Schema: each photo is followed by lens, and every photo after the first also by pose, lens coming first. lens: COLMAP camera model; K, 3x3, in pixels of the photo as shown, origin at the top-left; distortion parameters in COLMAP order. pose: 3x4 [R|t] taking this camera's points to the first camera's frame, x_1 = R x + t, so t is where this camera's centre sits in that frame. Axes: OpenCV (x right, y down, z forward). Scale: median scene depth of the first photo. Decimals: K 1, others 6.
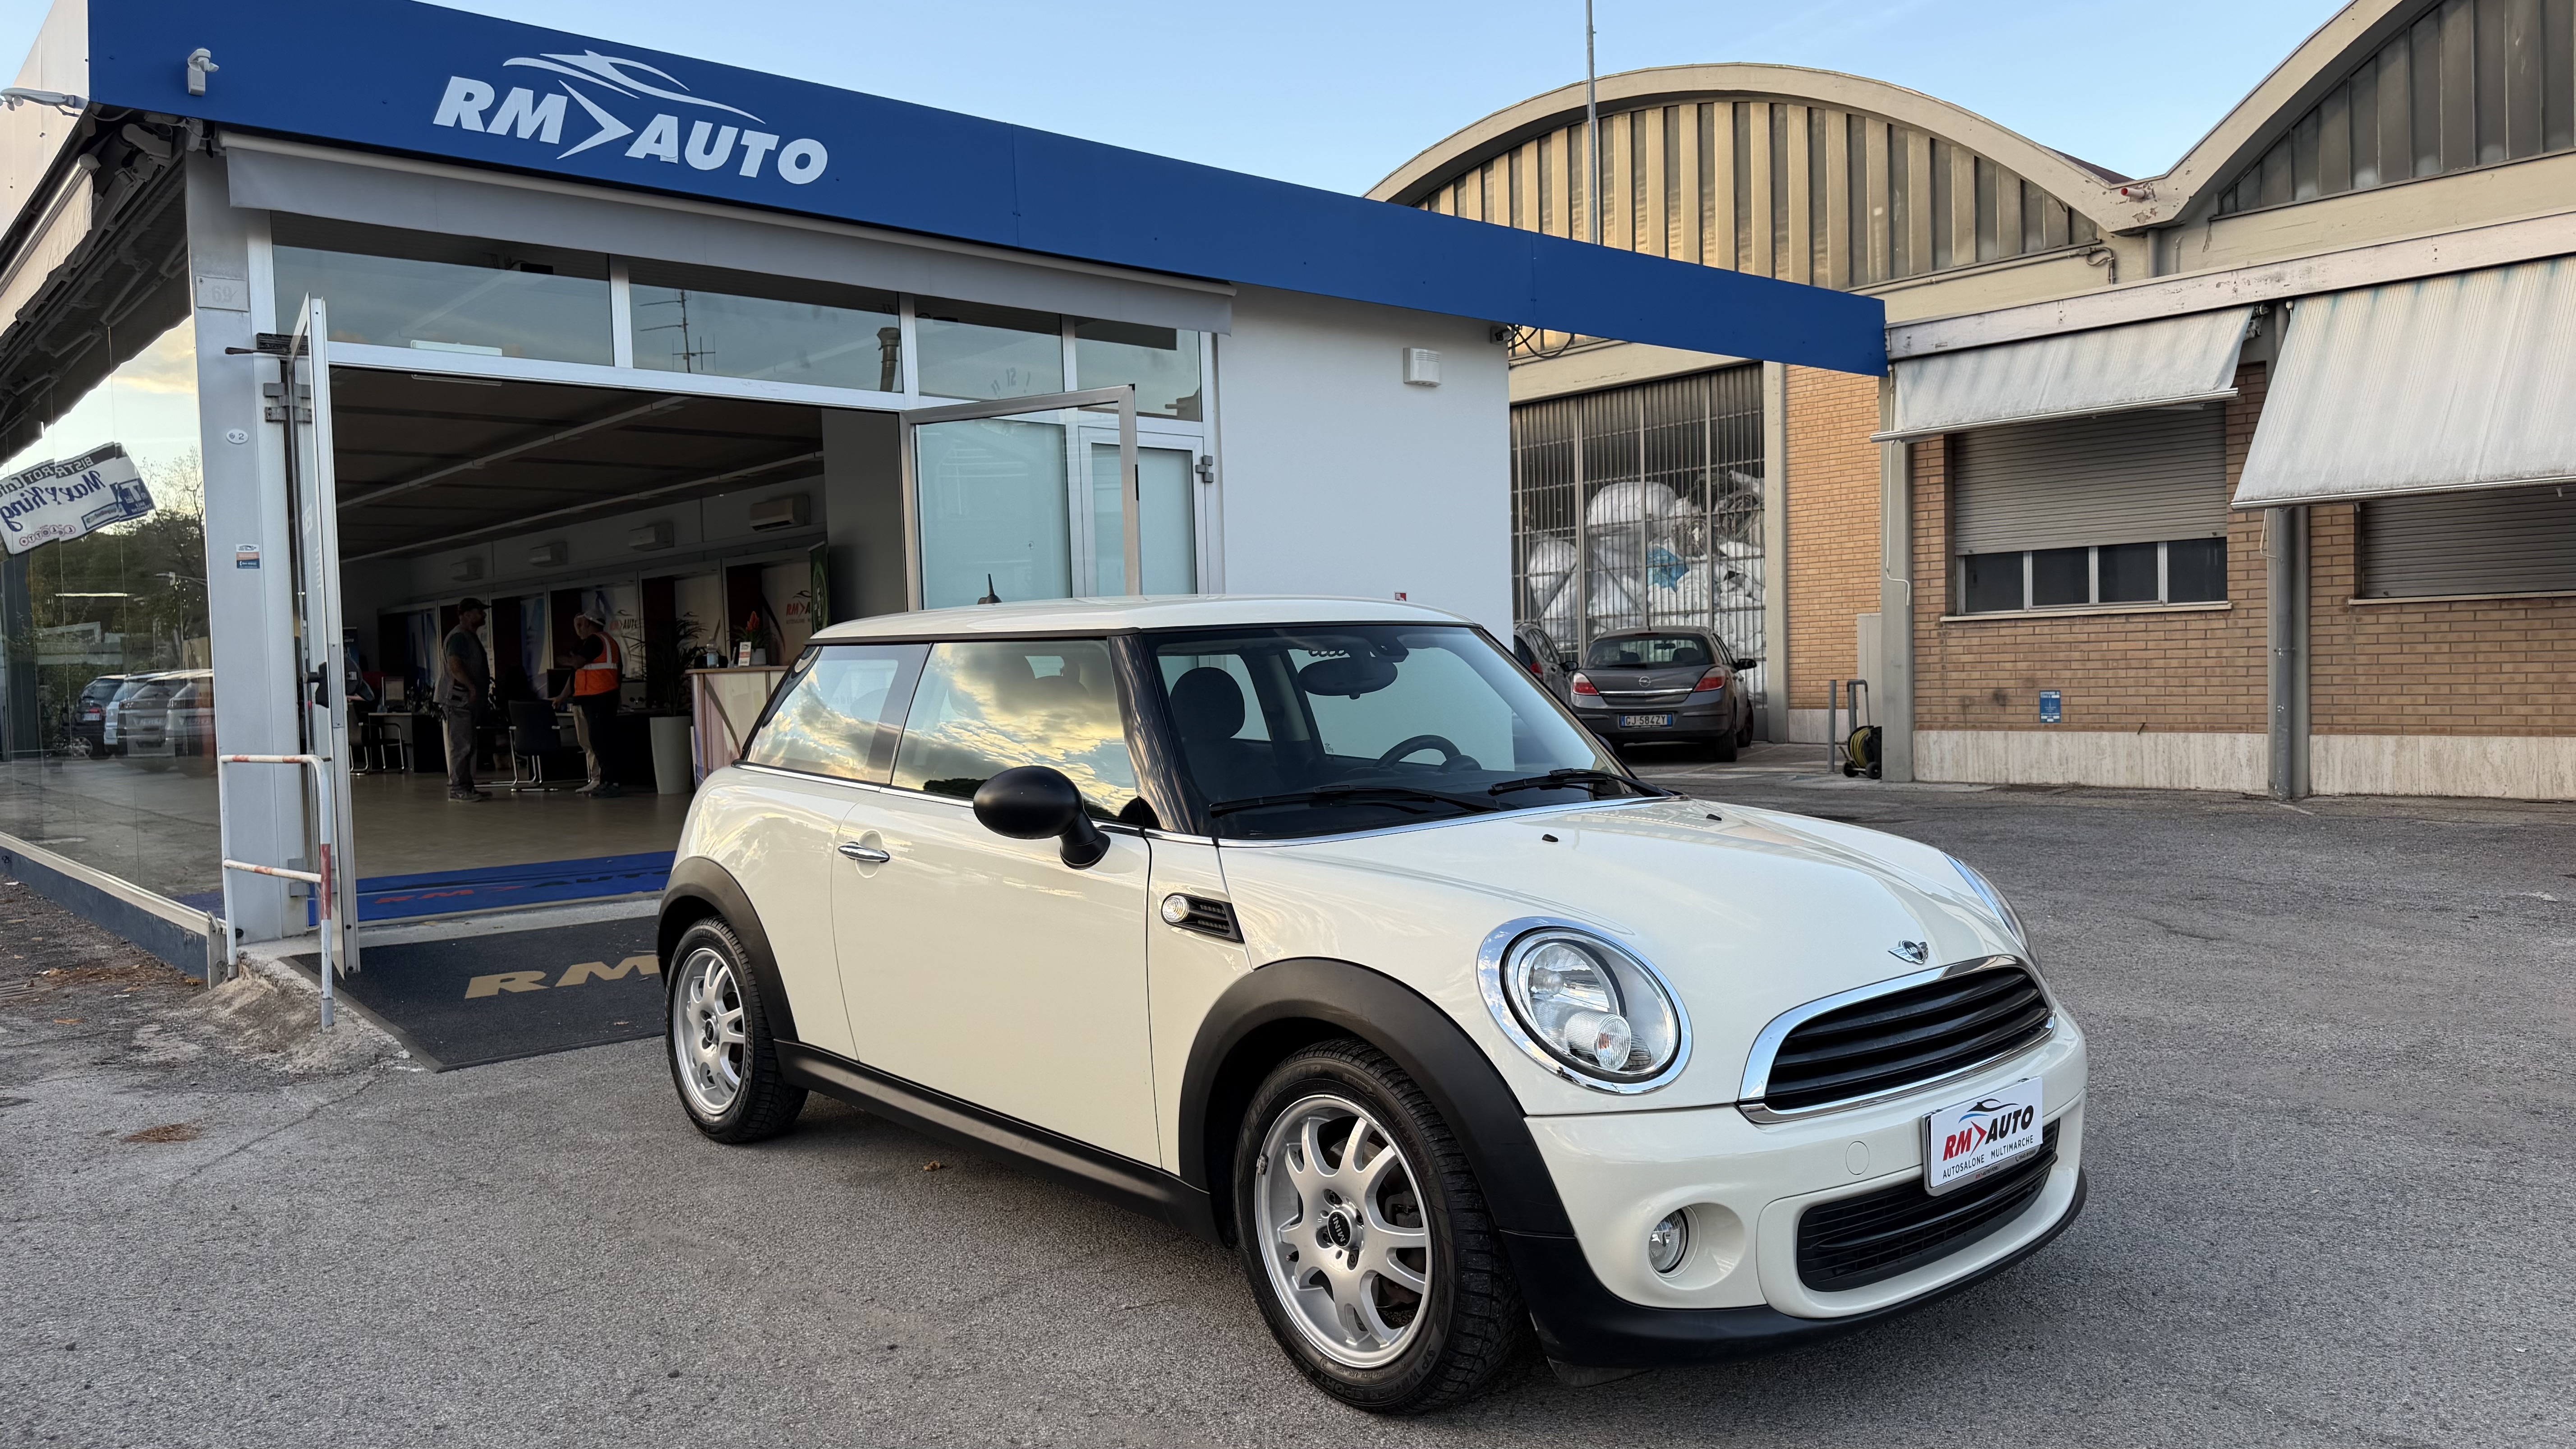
lens RADIAL K [[1825.7, 0, 1271.2], [0, 1825.7, 725.9], [0, 0, 1]] dist [0.050719, -0.058143]
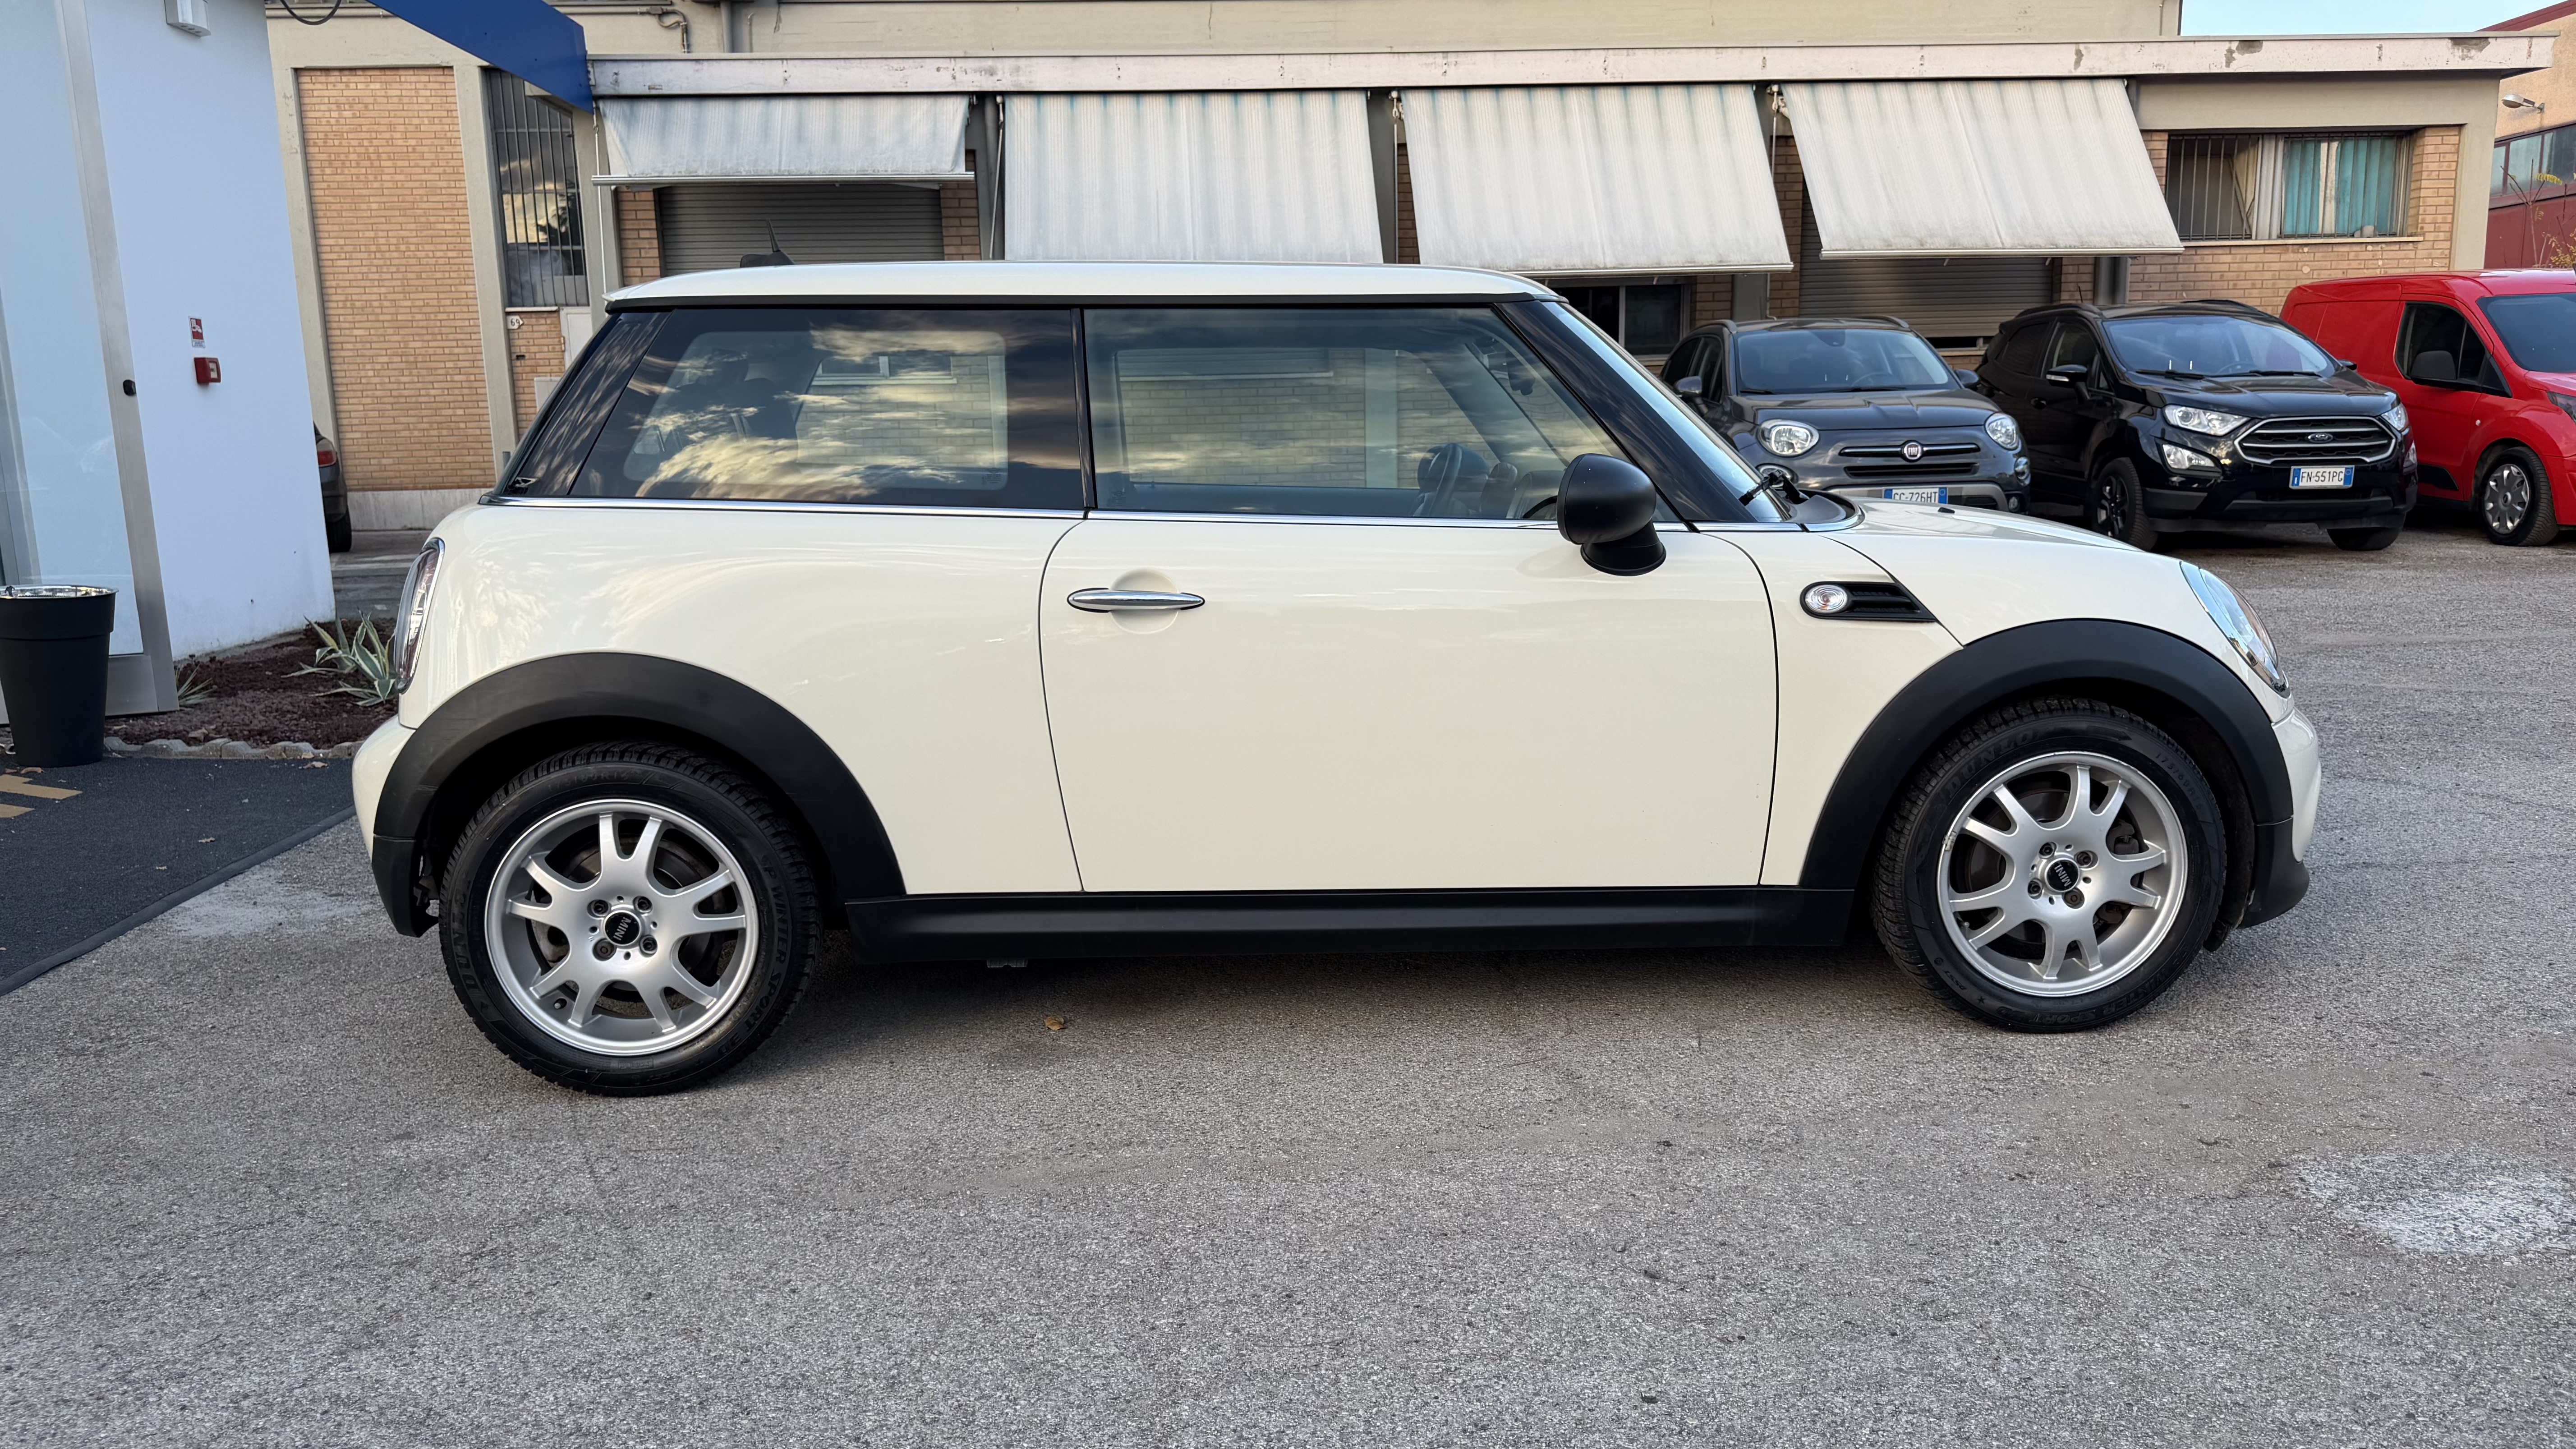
lens RADIAL K [[1825.7, 0, 1268.8], [0, 1825.7, 740.7], [0, 0, 1]] dist [0.050719, -0.058143]
pose [[0.614054, -0.128594, 0.778718, -0.399344], [0.035025, 0.990106, 0.135883, 0.014516], [-0.788486, -0.056164, 0.612483, 0.270009]]
